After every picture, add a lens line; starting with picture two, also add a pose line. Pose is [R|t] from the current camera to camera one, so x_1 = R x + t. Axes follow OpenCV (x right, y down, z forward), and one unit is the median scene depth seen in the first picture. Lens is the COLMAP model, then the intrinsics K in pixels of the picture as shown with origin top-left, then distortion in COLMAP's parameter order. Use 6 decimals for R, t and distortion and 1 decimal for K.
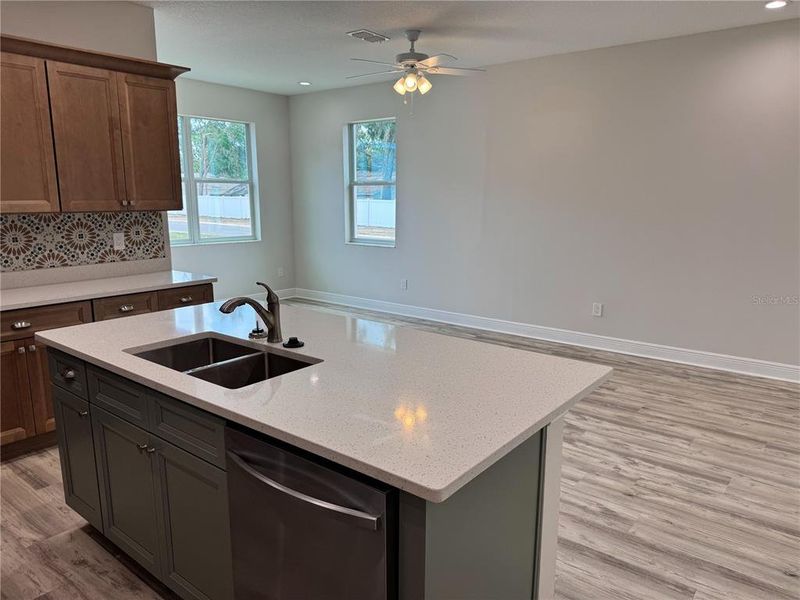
lens RADIAL K [[570.0, 0, 401.8], [0, 570.0, 300.1], [0, 0, 1]] dist [0.035656, -0.043965]
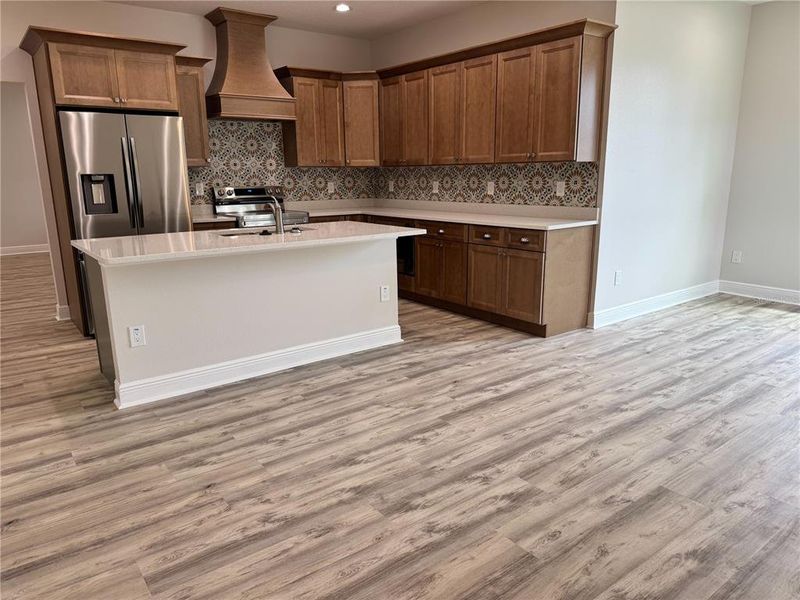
lens RADIAL K [[570.0, 0, 398.9], [0, 570.0, 304.9], [0, 0, 1]] dist [0.035656, -0.043965]
pose [[-0.251980, 0.220337, -0.942315, 0.891882], [-0.163734, 0.949990, 0.265915, -0.158436], [0.953780, 0.221295, -0.203302, 1.152145]]
